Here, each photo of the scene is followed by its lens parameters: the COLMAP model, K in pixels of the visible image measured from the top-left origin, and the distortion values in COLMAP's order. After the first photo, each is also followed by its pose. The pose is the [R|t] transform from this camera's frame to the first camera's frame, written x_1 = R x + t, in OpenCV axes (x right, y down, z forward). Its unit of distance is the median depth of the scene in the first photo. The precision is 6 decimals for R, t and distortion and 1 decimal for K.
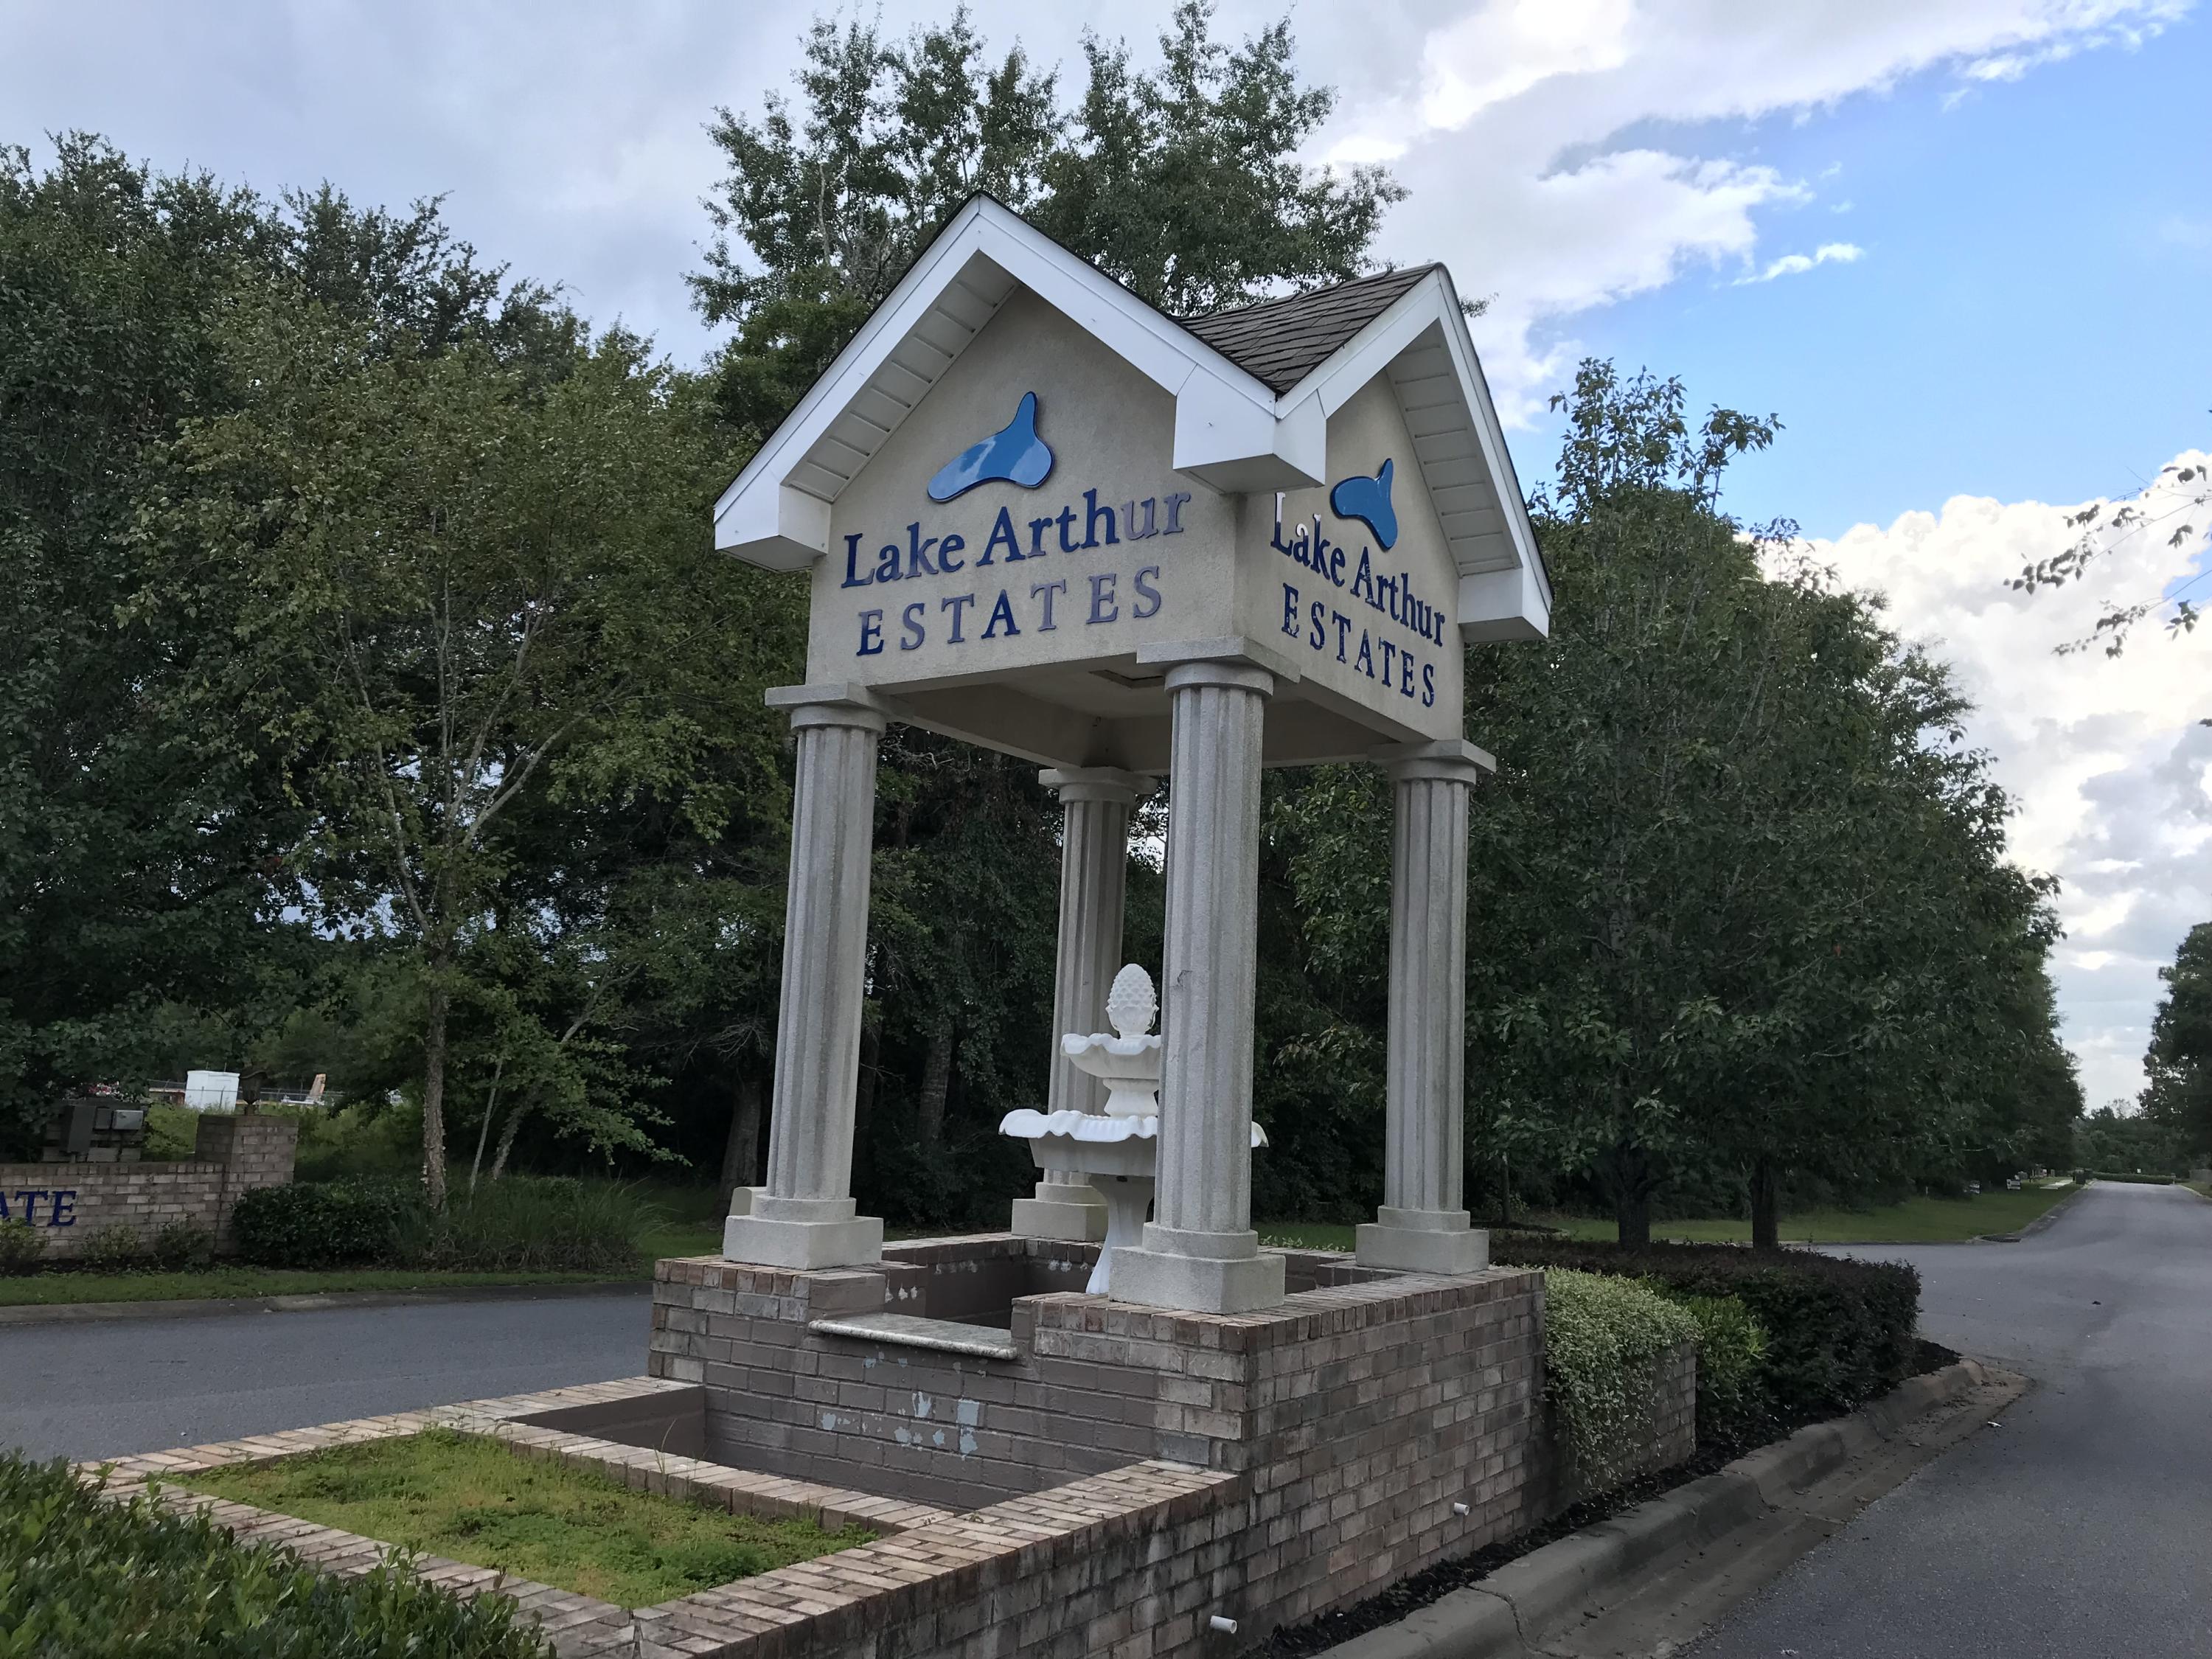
lens RADIAL K [[1813.5, 0, 1097.2], [0, 1813.5, 833.5], [0, 0, 1]] dist [0.033091, -0.035183]
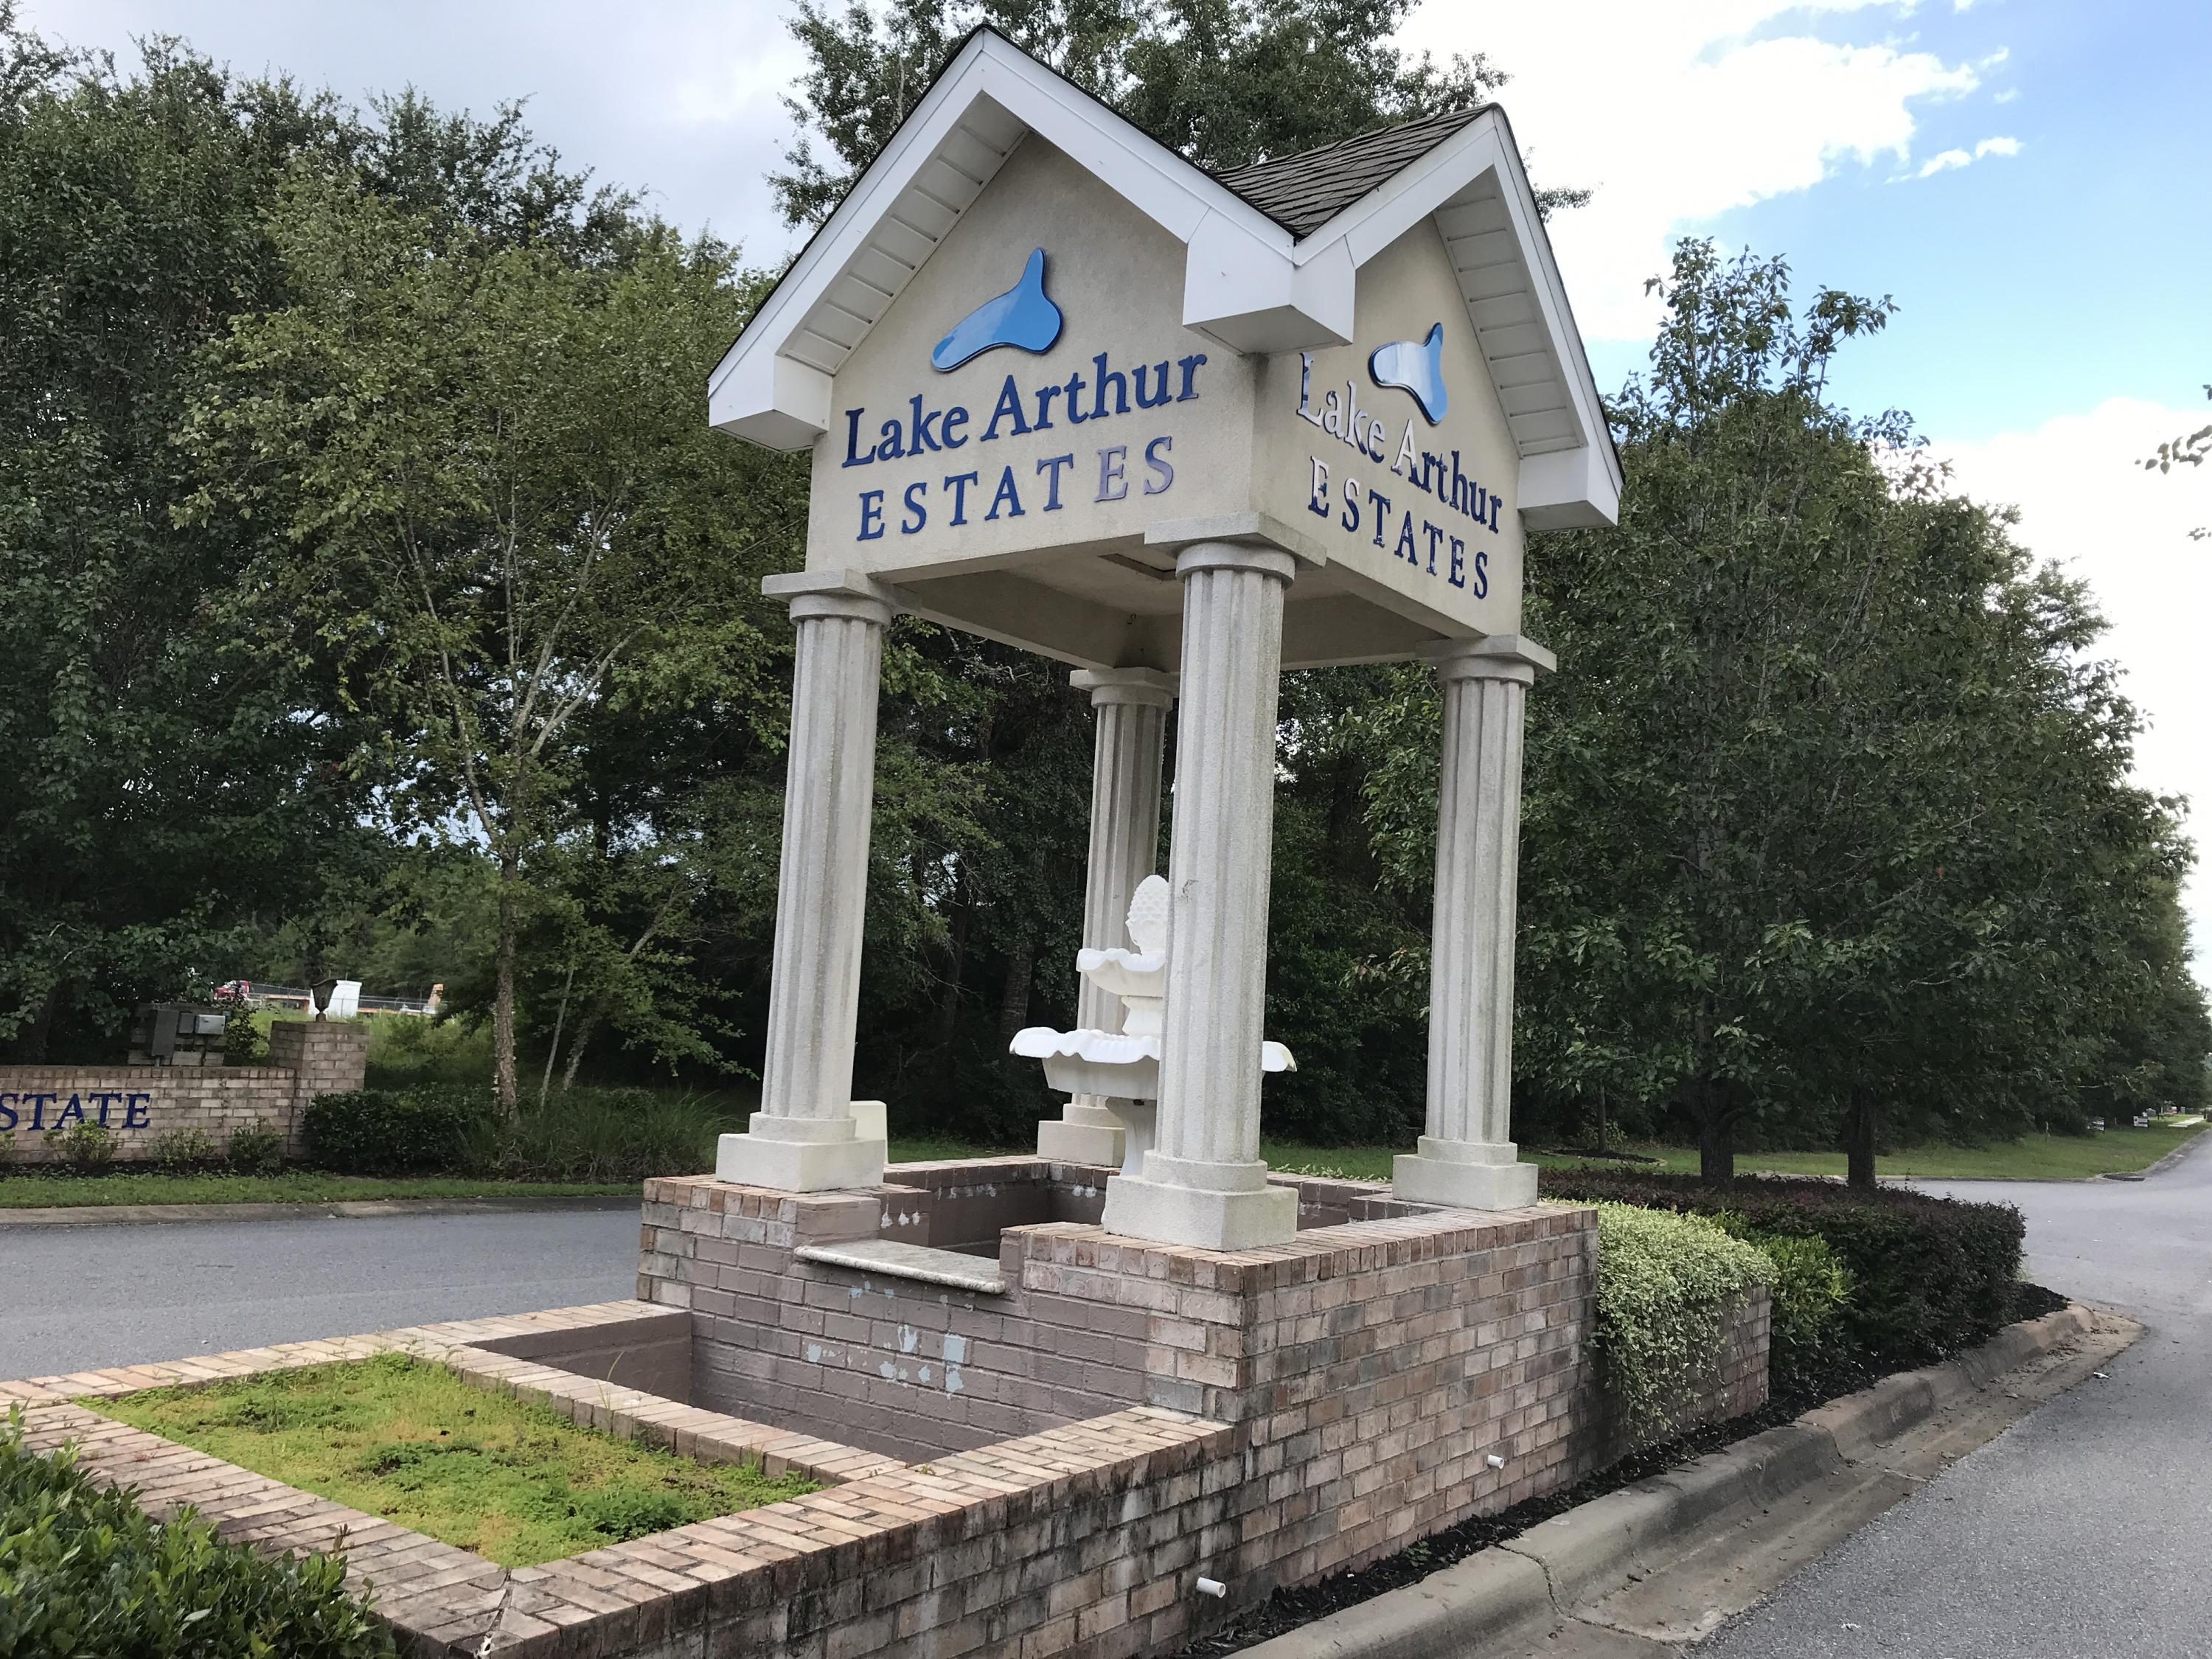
lens RADIAL K [[1813.5, 0, 1106.5], [0, 1813.5, 826.1], [0, 0, 1]] dist [0.033091, -0.035183]
pose [[0.998495, 0.009423, -0.054019, 0.046843], [-0.007309, 0.999204, 0.039206, 0.011183], [0.054346, -0.038752, 0.997770, 0.071387]]
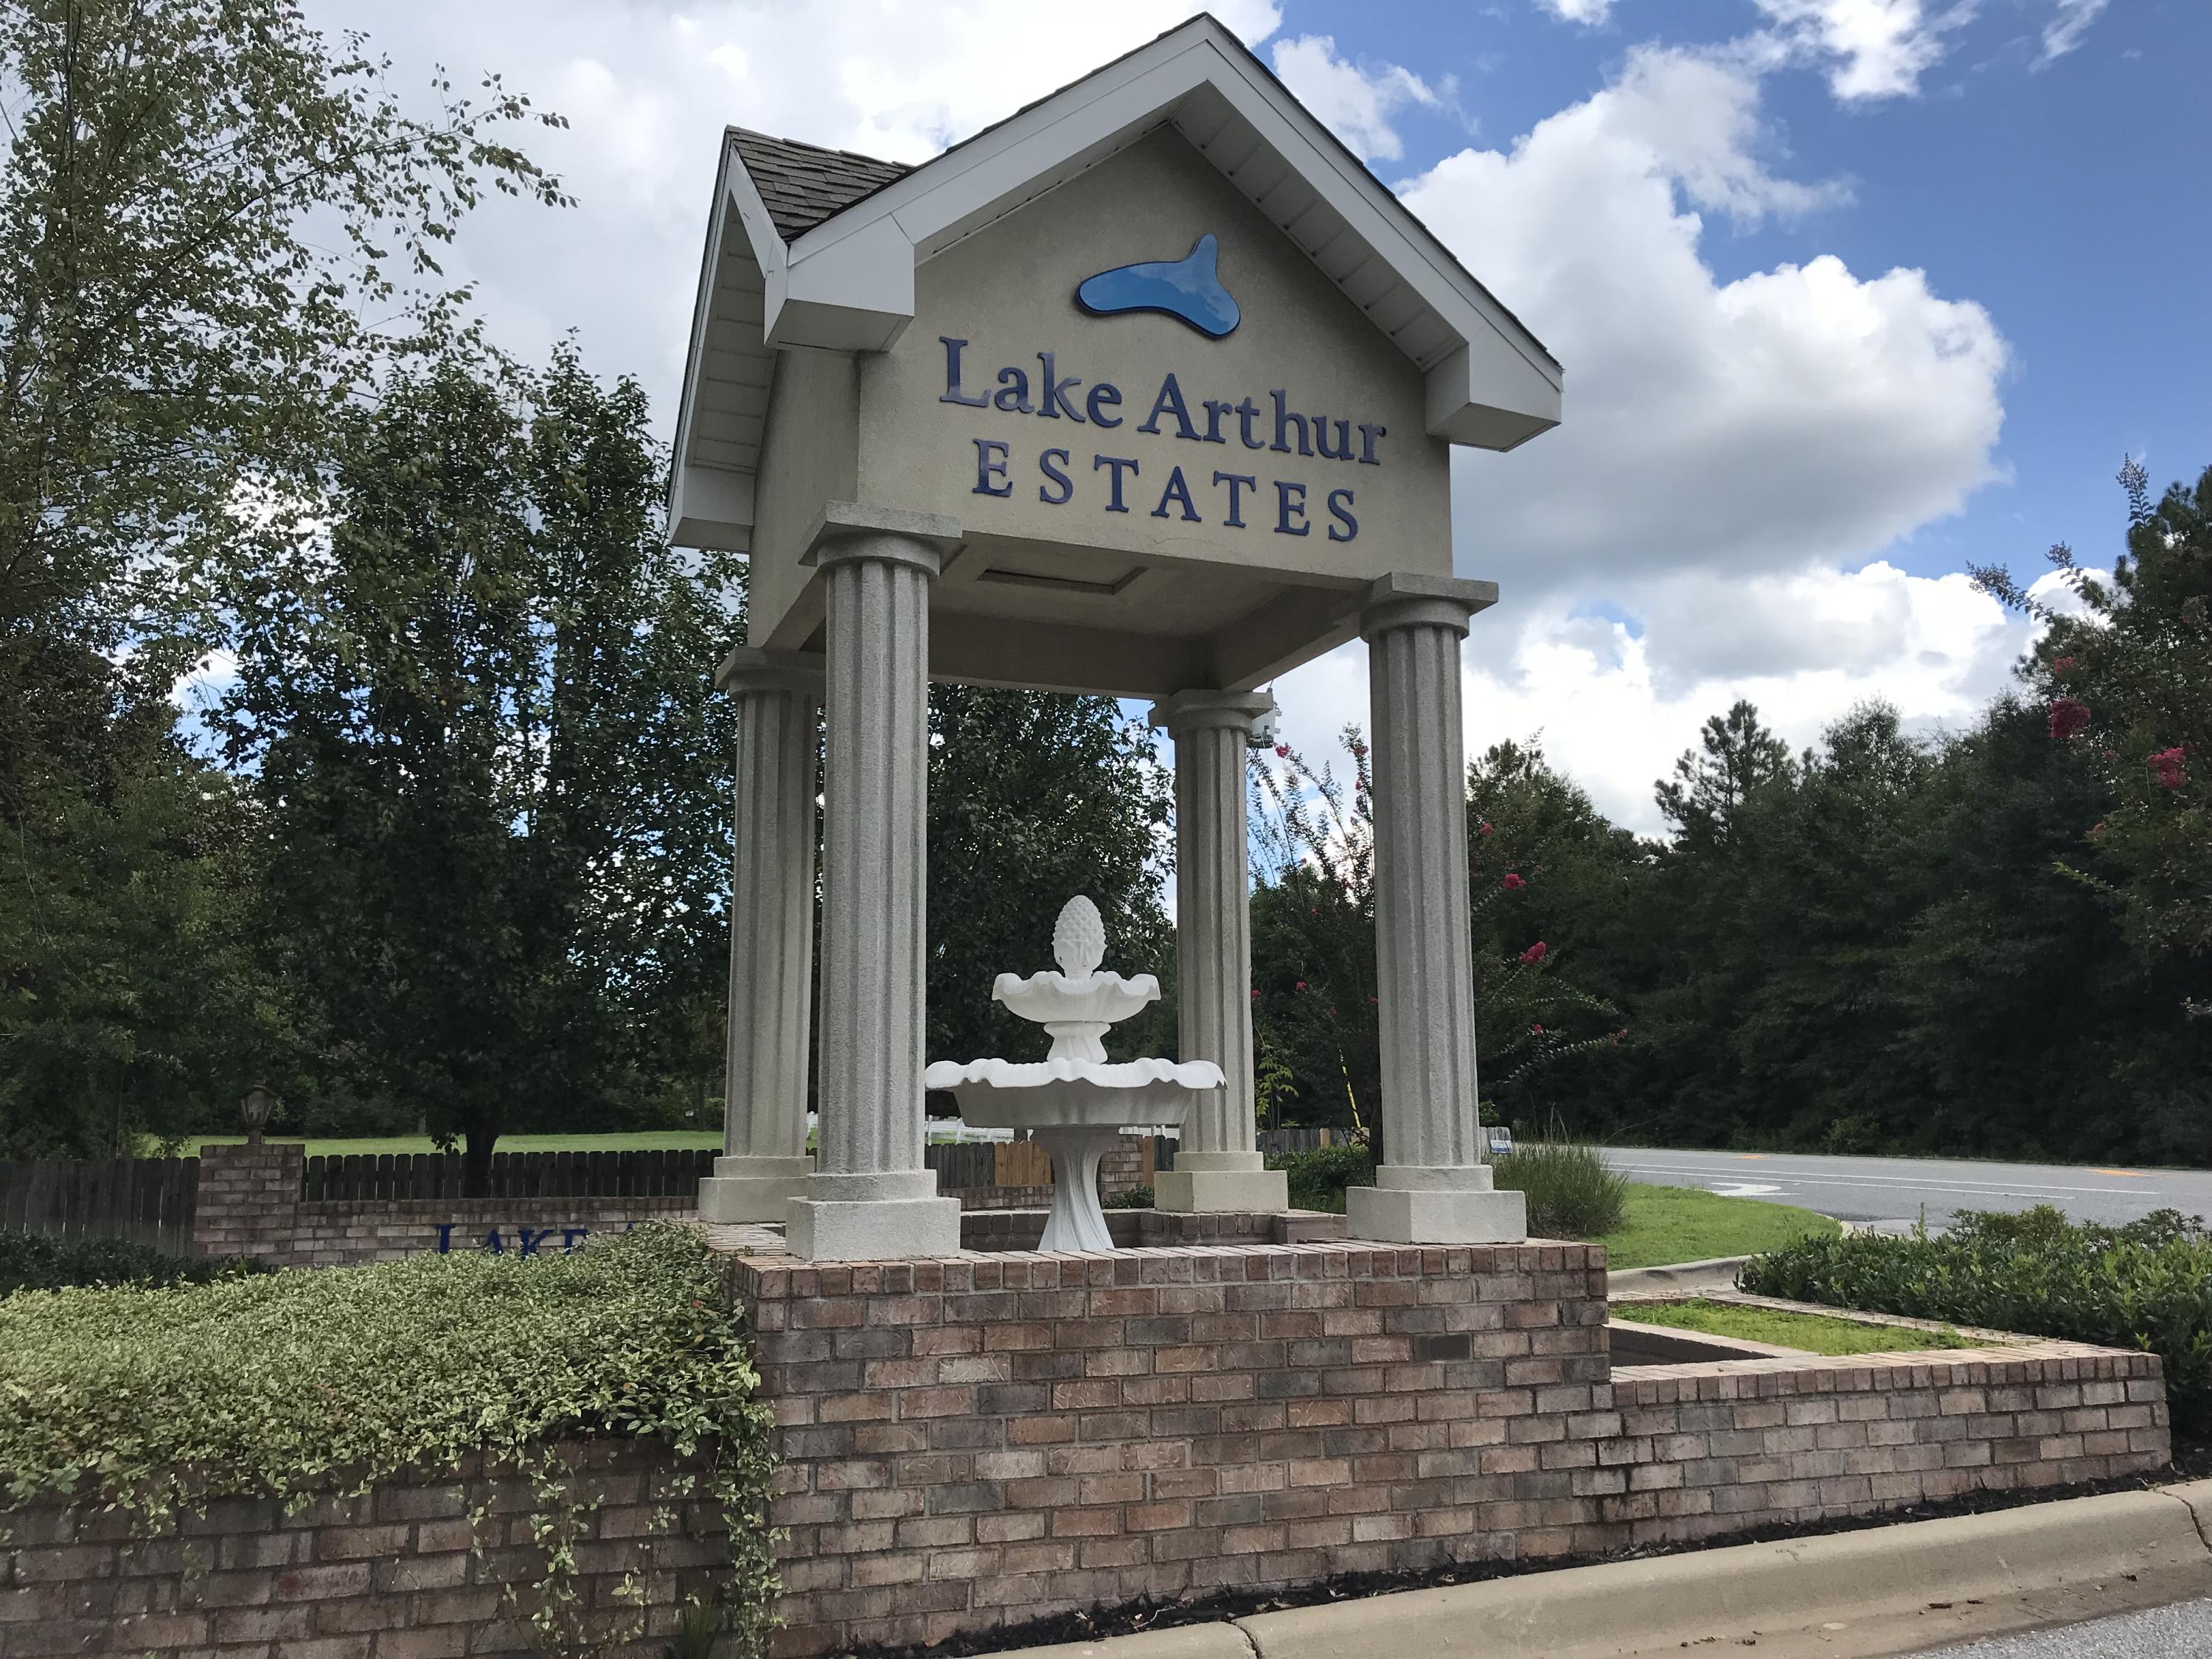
lens RADIAL K [[1813.5, 0, 1080.7], [0, 1813.5, 779.3], [0, 0, 1]] dist [0.033091, -0.035183]
pose [[0.549061, 0.106263, 0.828999, -0.755213], [-0.094922, 0.993395, -0.064467, 0.075758], [-0.830374, -0.043294, 0.555522, 0.505863]]
